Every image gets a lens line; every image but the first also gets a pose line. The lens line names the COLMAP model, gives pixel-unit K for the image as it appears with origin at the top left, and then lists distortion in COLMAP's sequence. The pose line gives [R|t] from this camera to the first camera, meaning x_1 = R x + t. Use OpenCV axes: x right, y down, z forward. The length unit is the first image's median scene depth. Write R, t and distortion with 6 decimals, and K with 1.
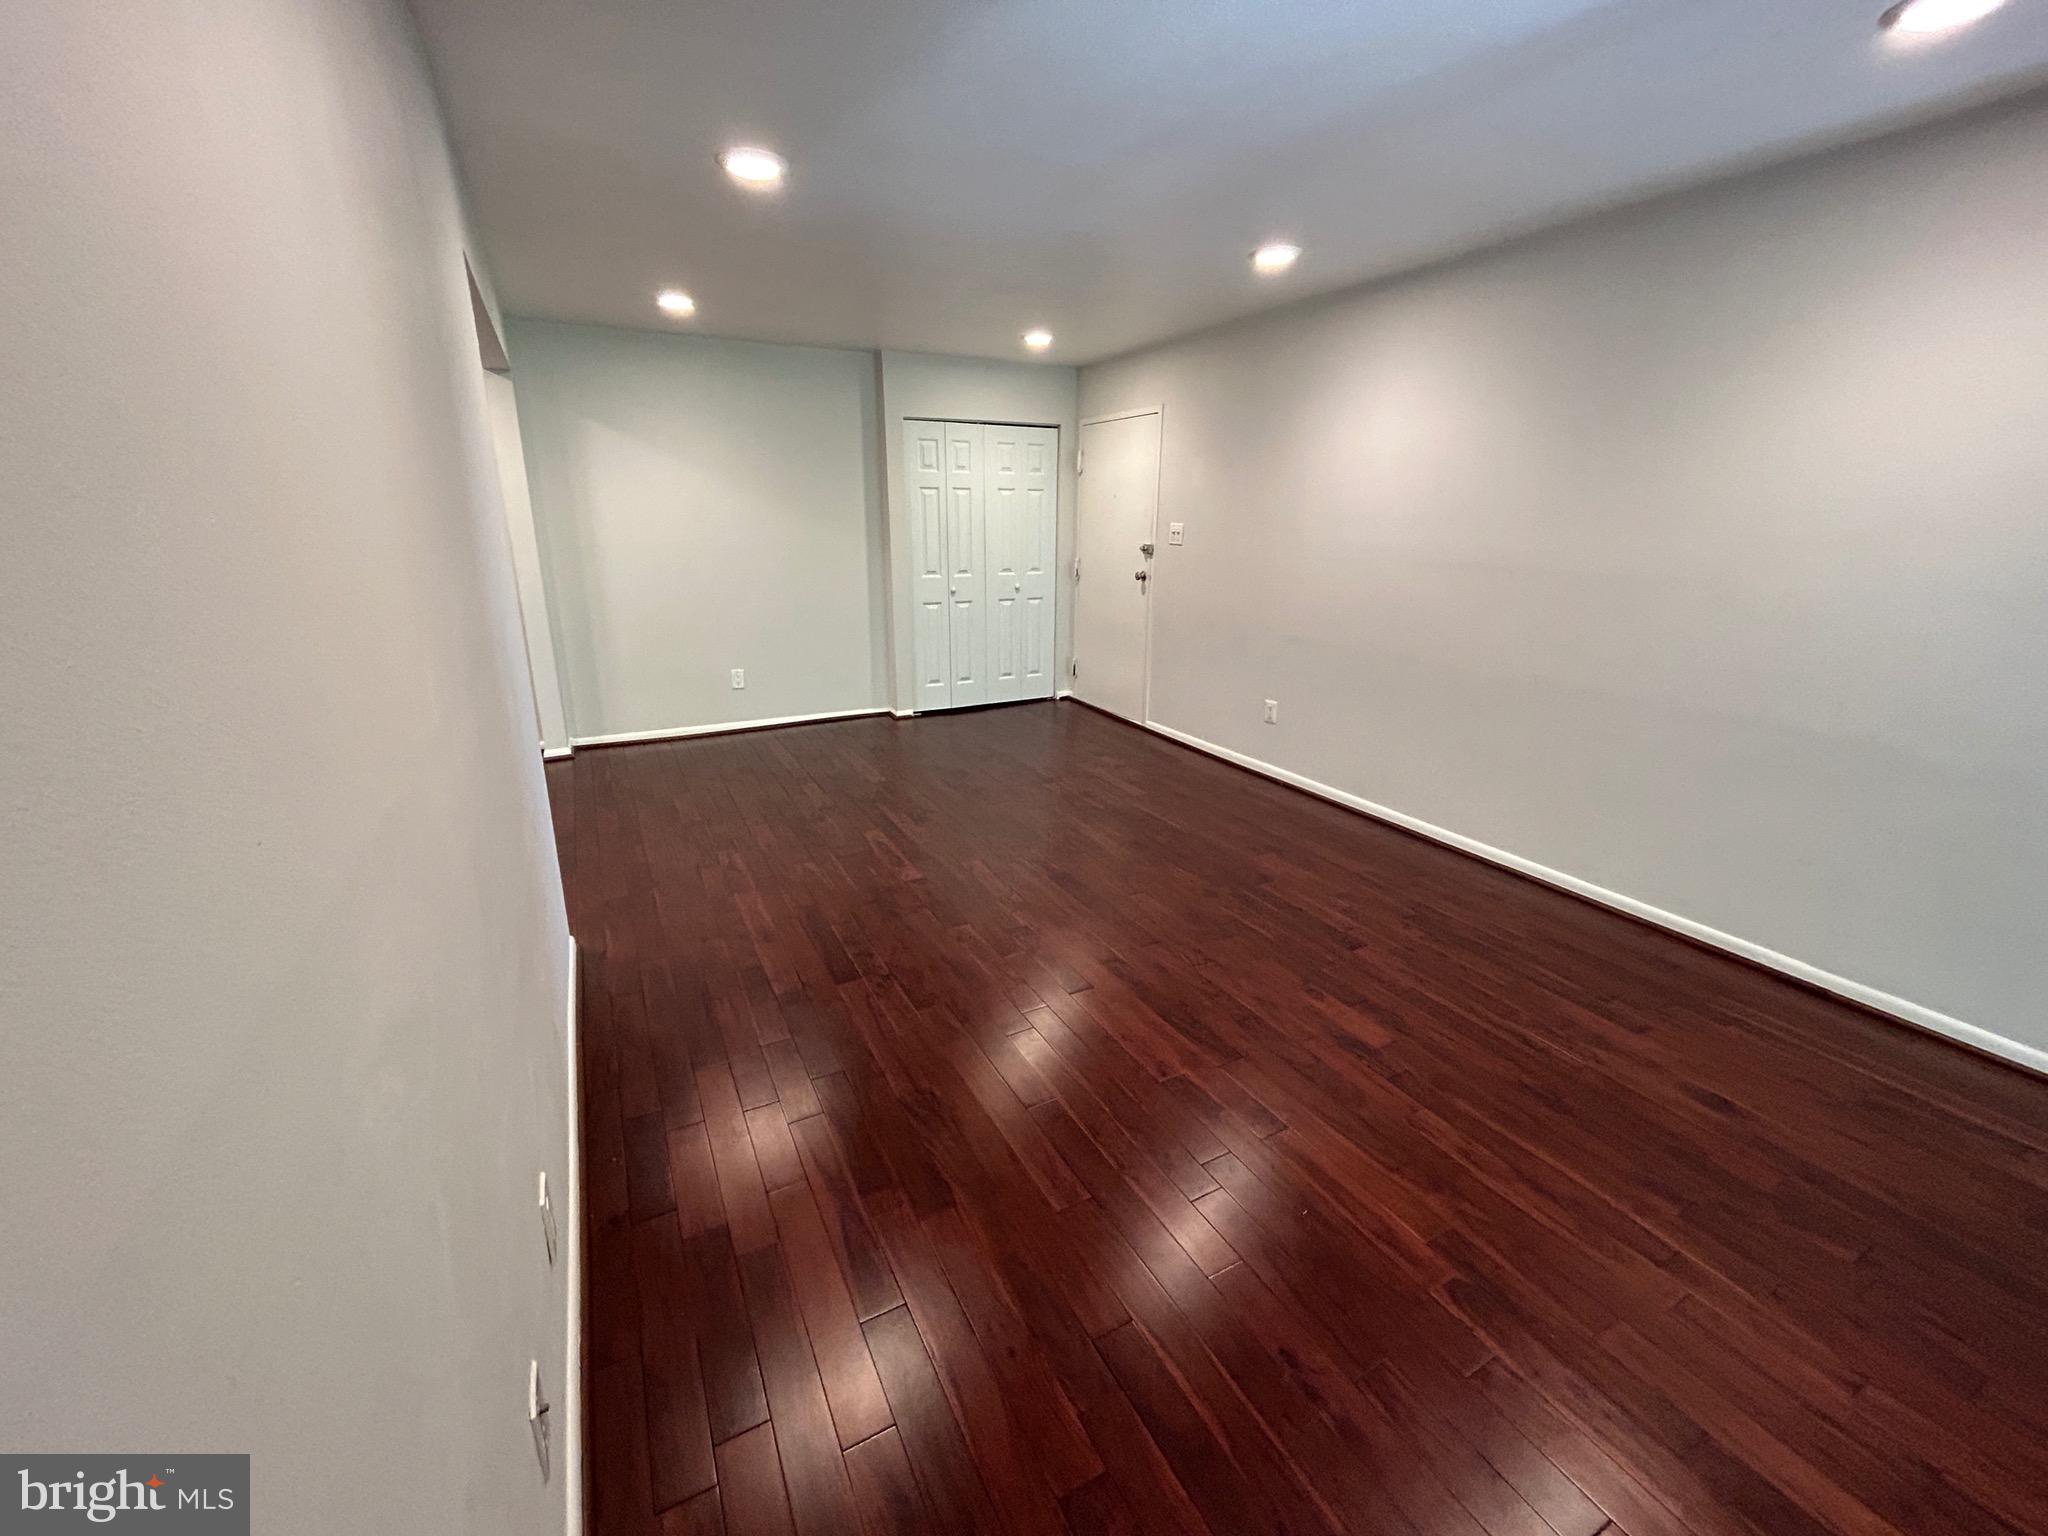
lens RADIAL K [[828.2, 0, 1033.3], [0, 828.2, 761.5], [0, 0, 1]] dist [0.000220, -0.001315]
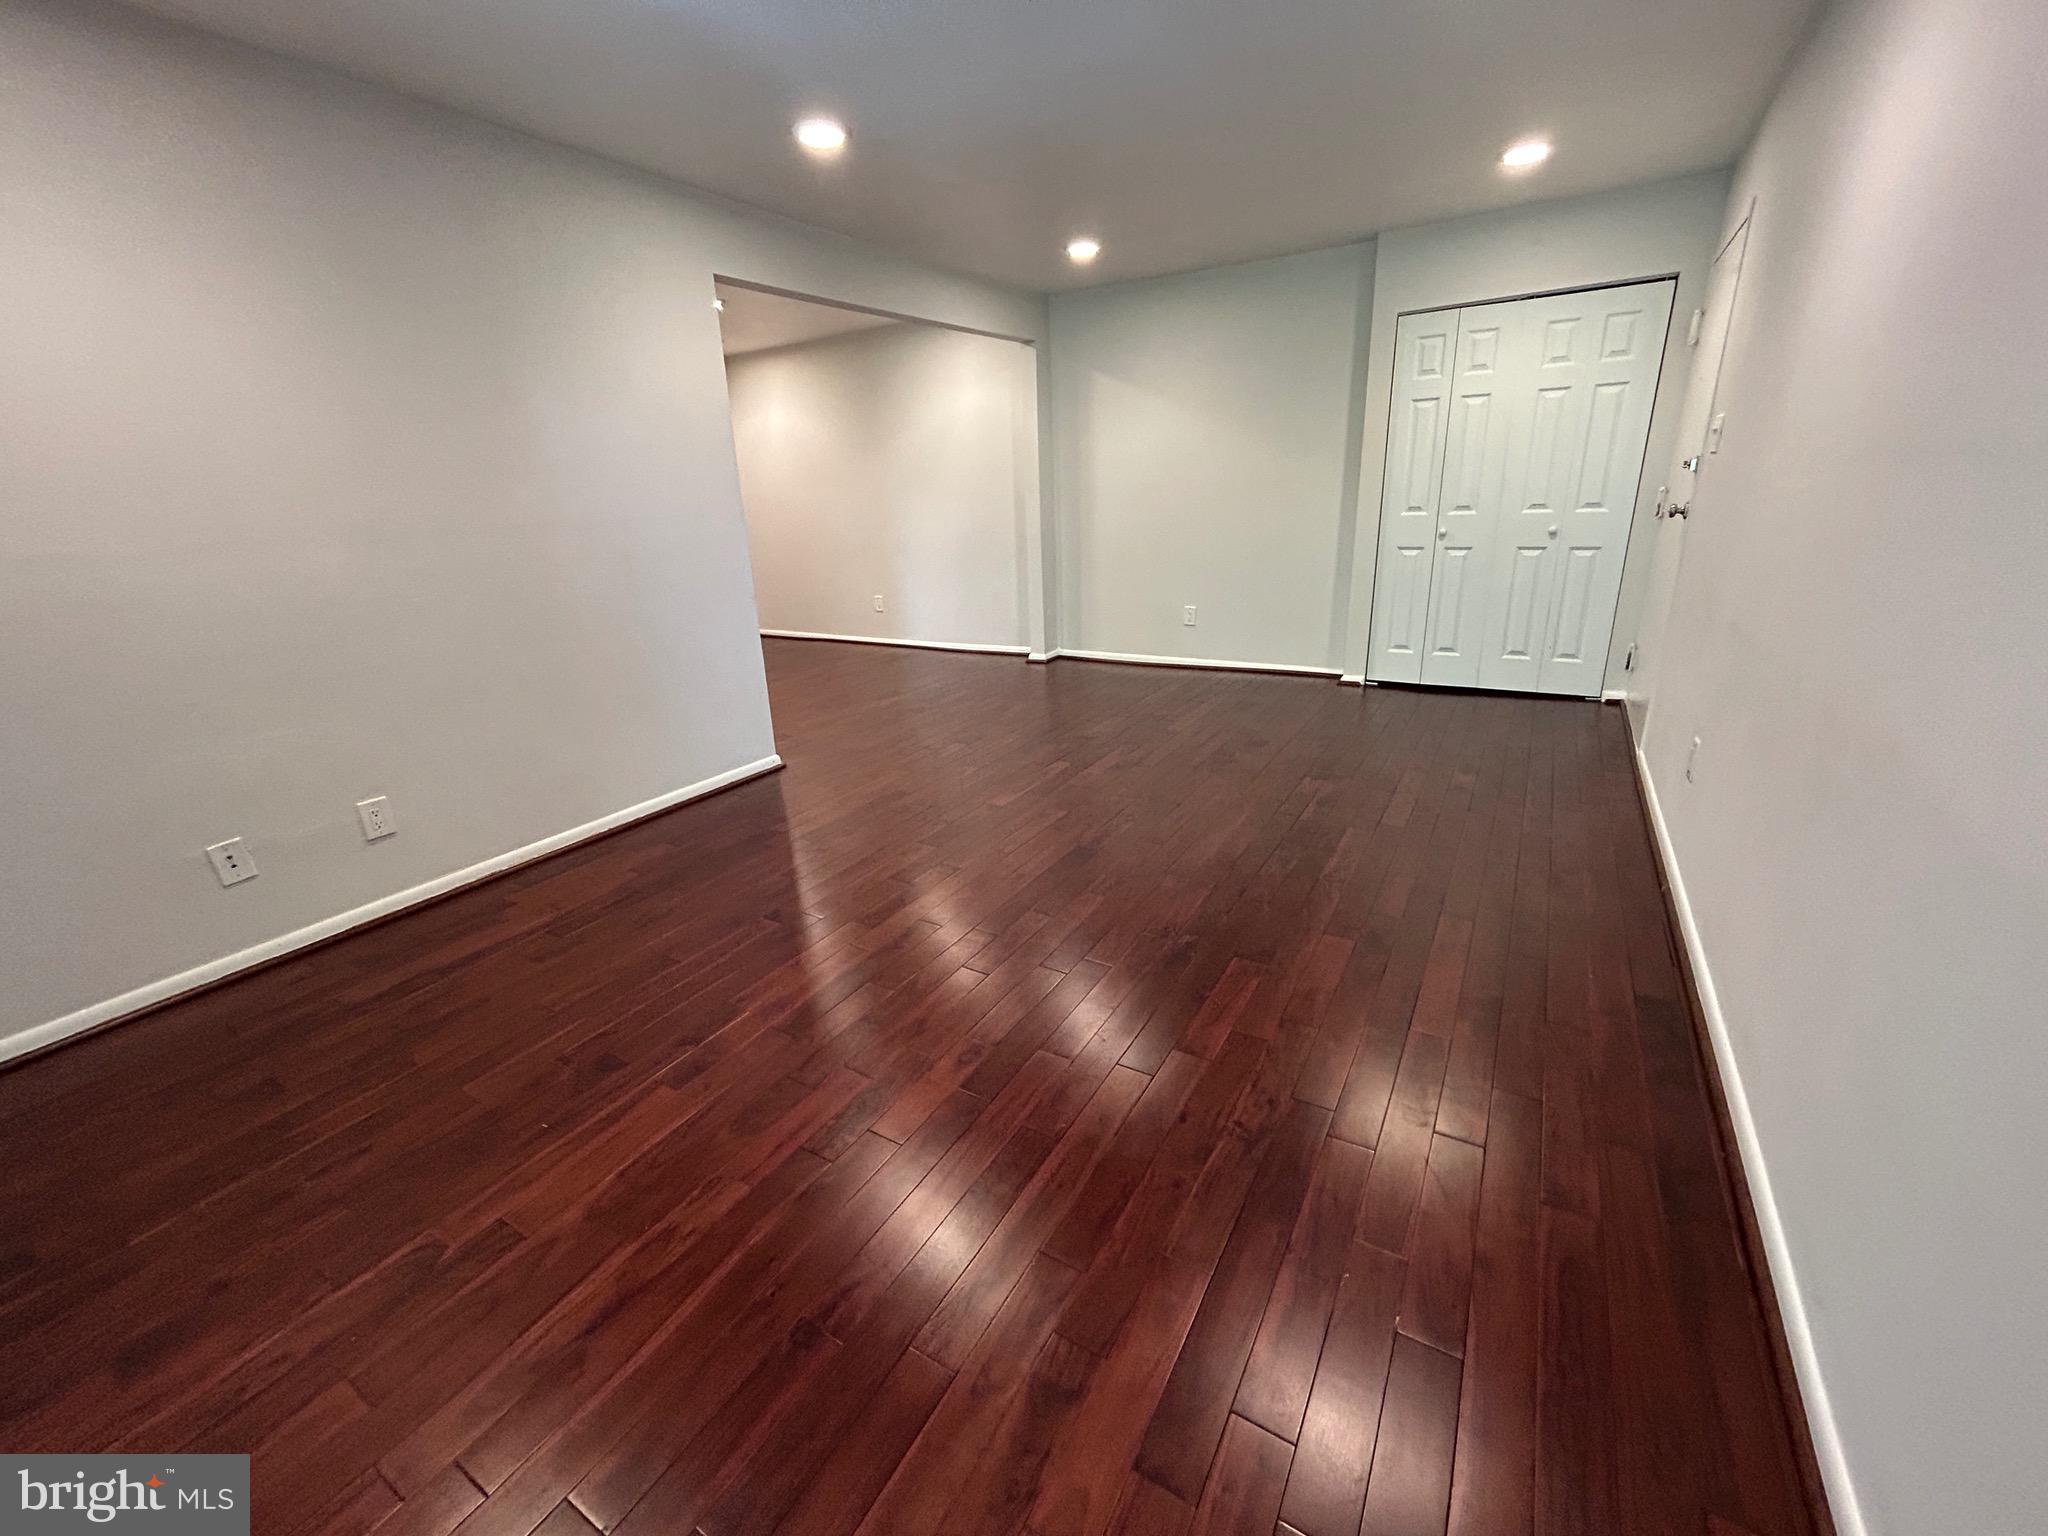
lens RADIAL K [[828.2, 0, 1023.0], [0, 828.2, 761.2], [0, 0, 1]] dist [0.000220, -0.001315]
pose [[0.508413, 0.245550, -0.825361, 0.402159], [-0.202802, 0.965665, 0.162367, -0.047071], [0.836891, 0.084835, 0.540755, 0.274243]]
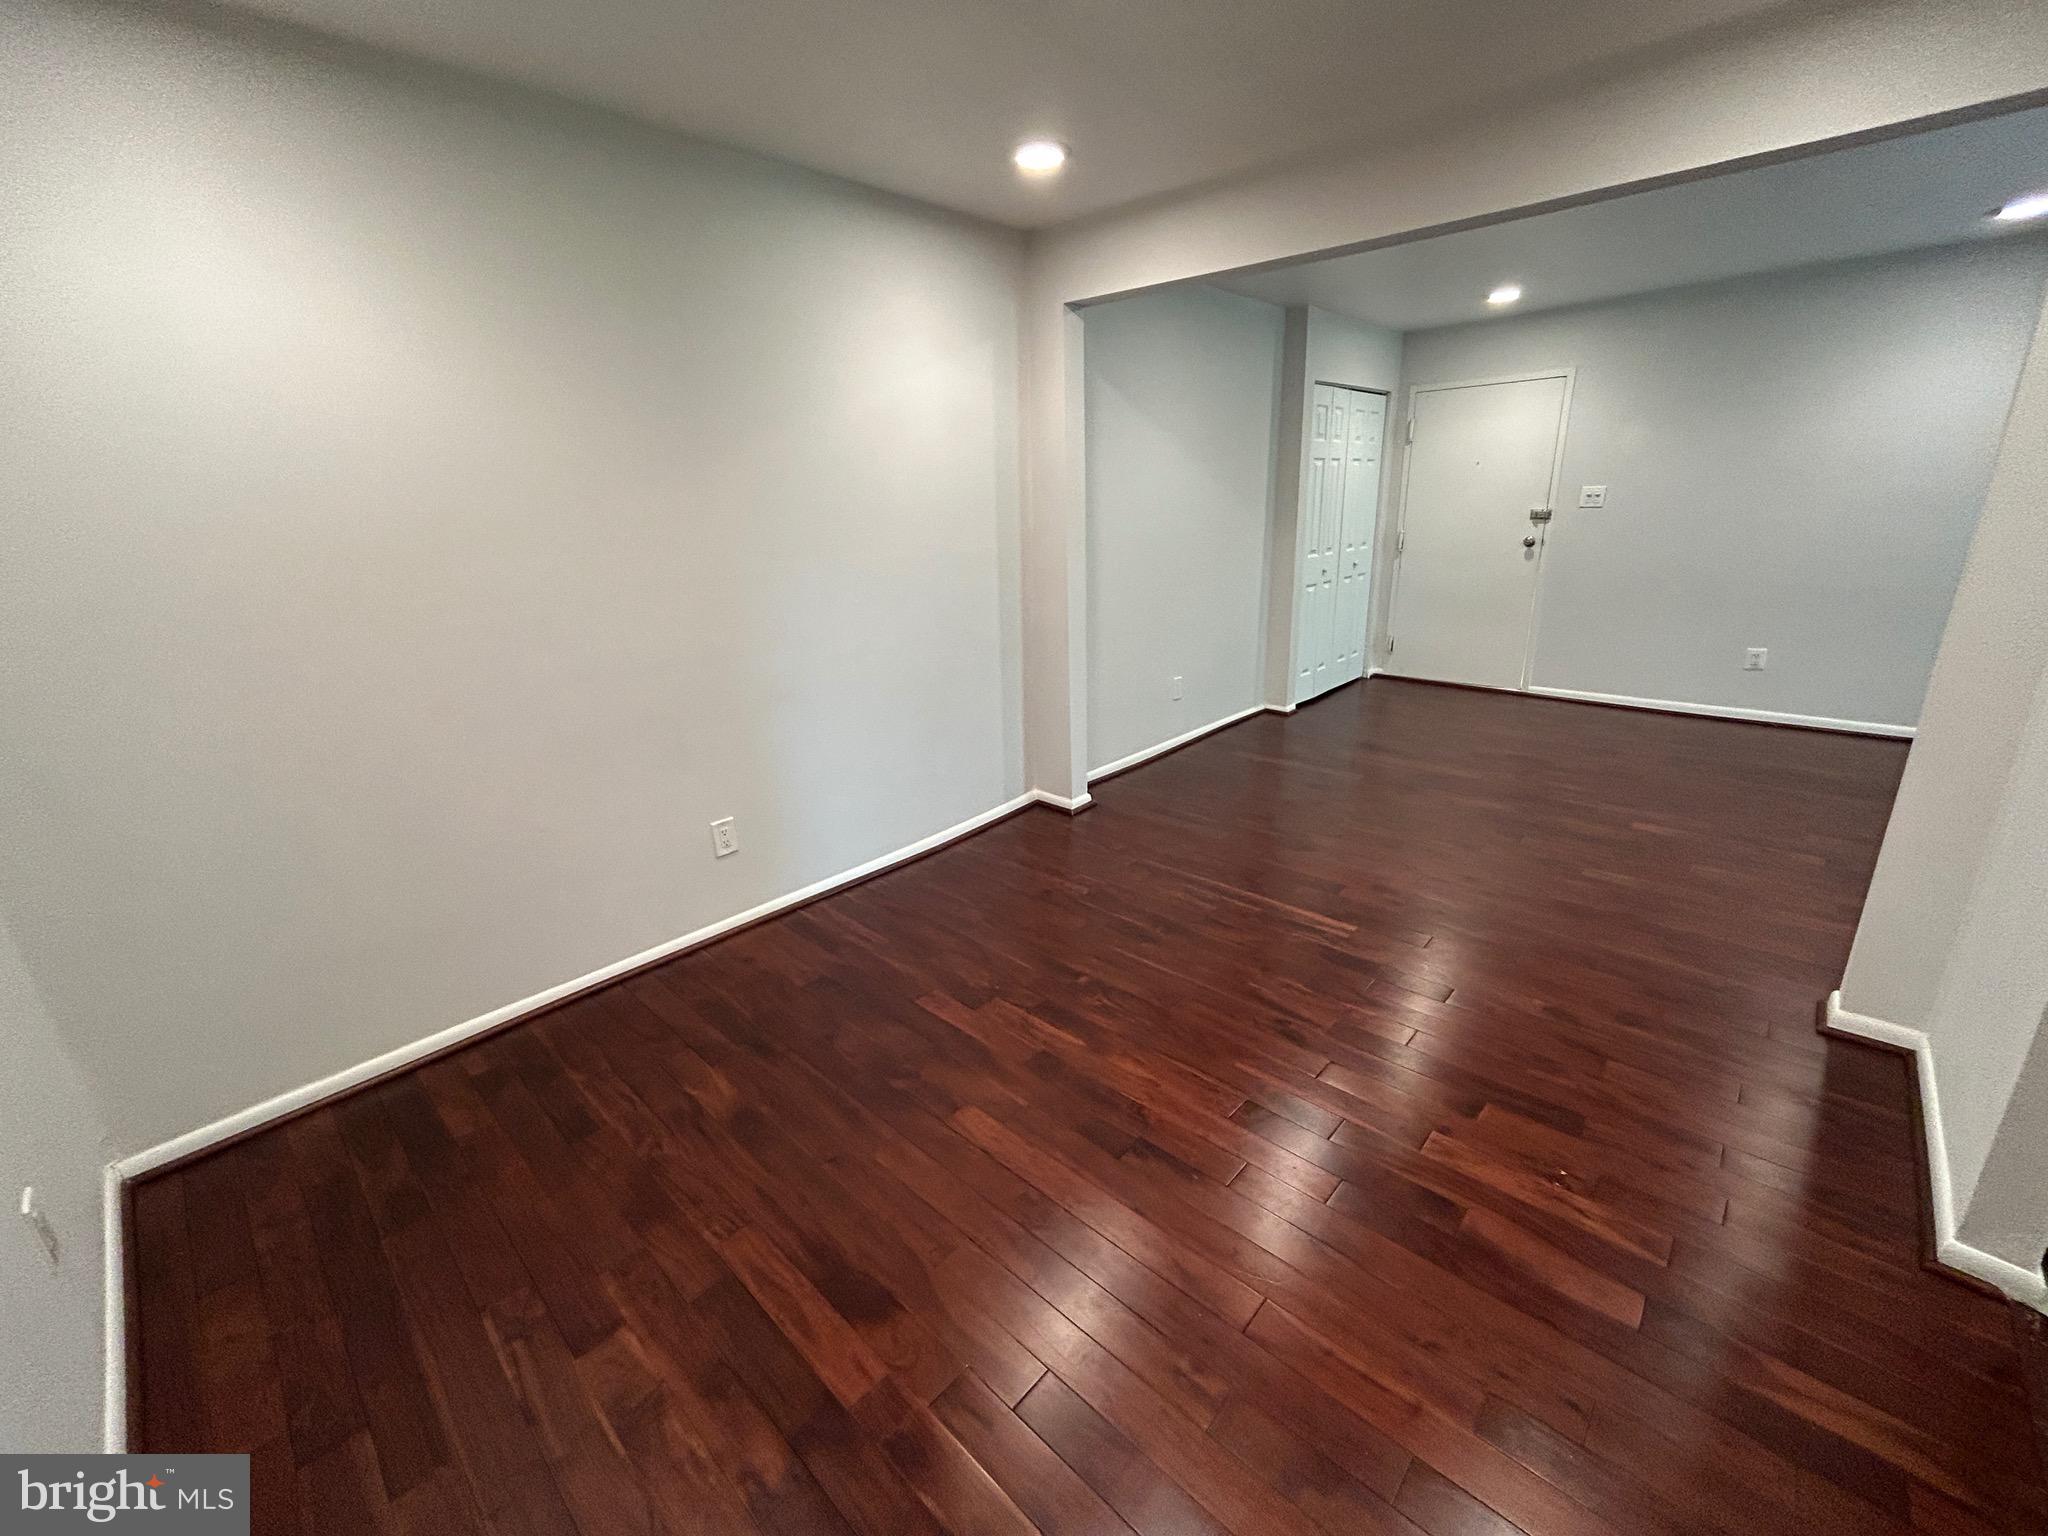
lens RADIAL K [[828.2, 0, 1037.2], [0, 828.2, 761.2], [0, 0, 1]] dist [0.000220, -0.001315]
pose [[0.944163, -0.133415, 0.301259, -0.722874], [0.130581, 0.990995, 0.029624, -0.064985], [-0.302498, 0.011369, 0.953082, 0.215333]]
